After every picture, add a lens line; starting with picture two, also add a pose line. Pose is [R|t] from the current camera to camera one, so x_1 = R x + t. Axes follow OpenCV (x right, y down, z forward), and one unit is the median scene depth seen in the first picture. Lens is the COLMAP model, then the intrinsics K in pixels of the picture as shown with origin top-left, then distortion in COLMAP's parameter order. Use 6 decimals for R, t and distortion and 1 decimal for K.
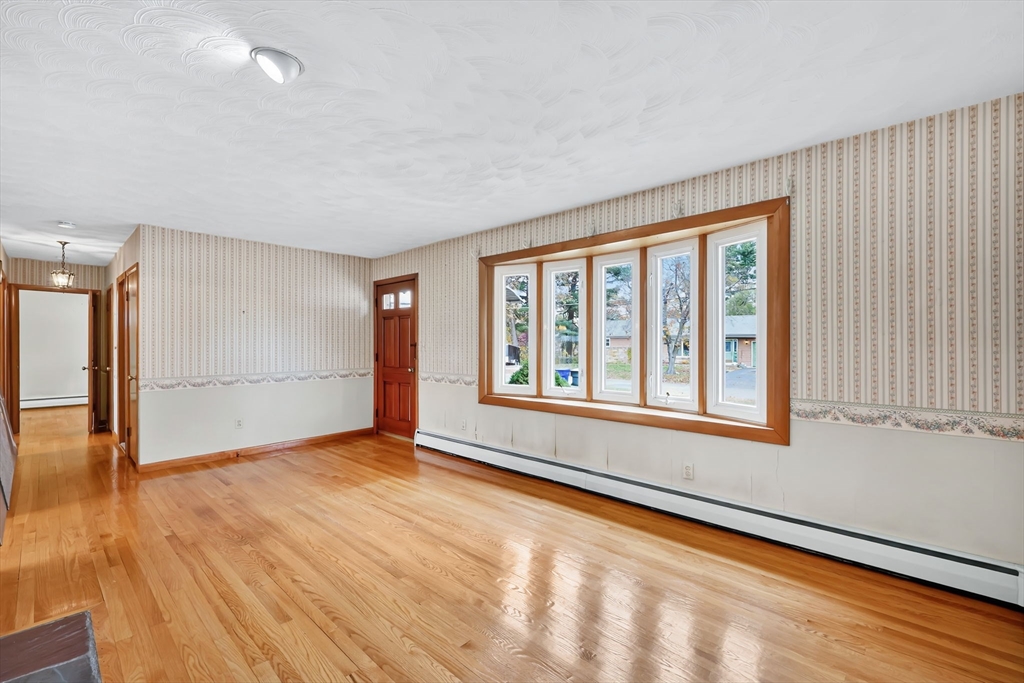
lens RADIAL K [[429.6, 0, 524.9], [0, 429.6, 347.5], [0, 0, 1]] dist [0.000015, -0.000060]
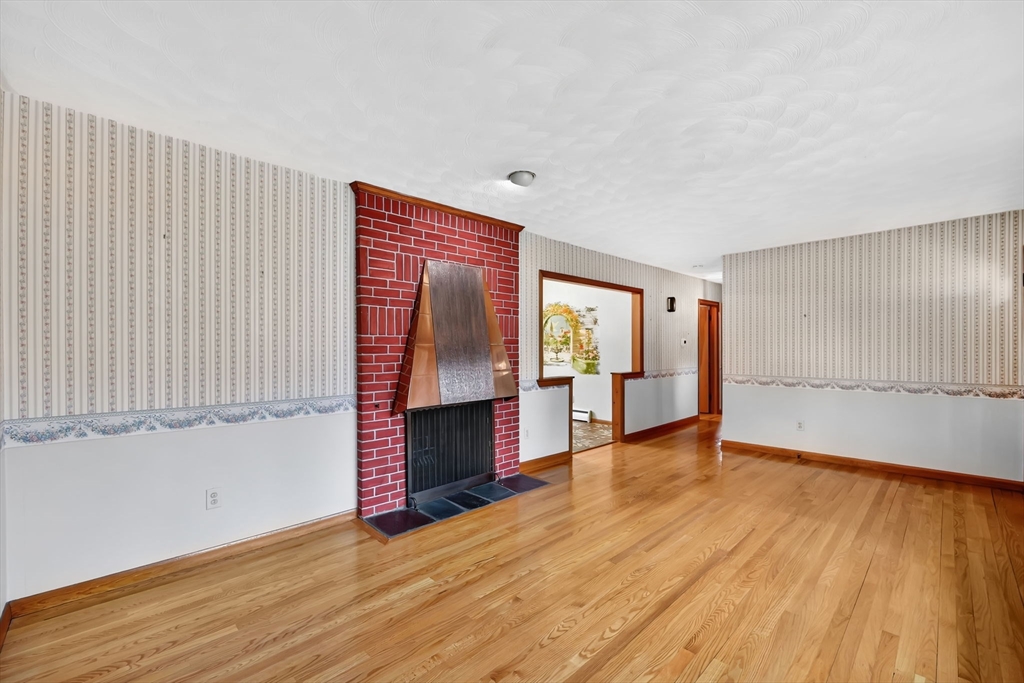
lens RADIAL K [[435.9, 0, 517.3], [0, 435.9, 346.6], [0, 0, 1]] dist [-0.000259, 0.000041]
pose [[-0.062948, 0.001222, -0.998016, 0.593994], [-0.006584, 0.999977, 0.001640, -0.009729], [0.997995, 0.006674, -0.062938, 0.586519]]
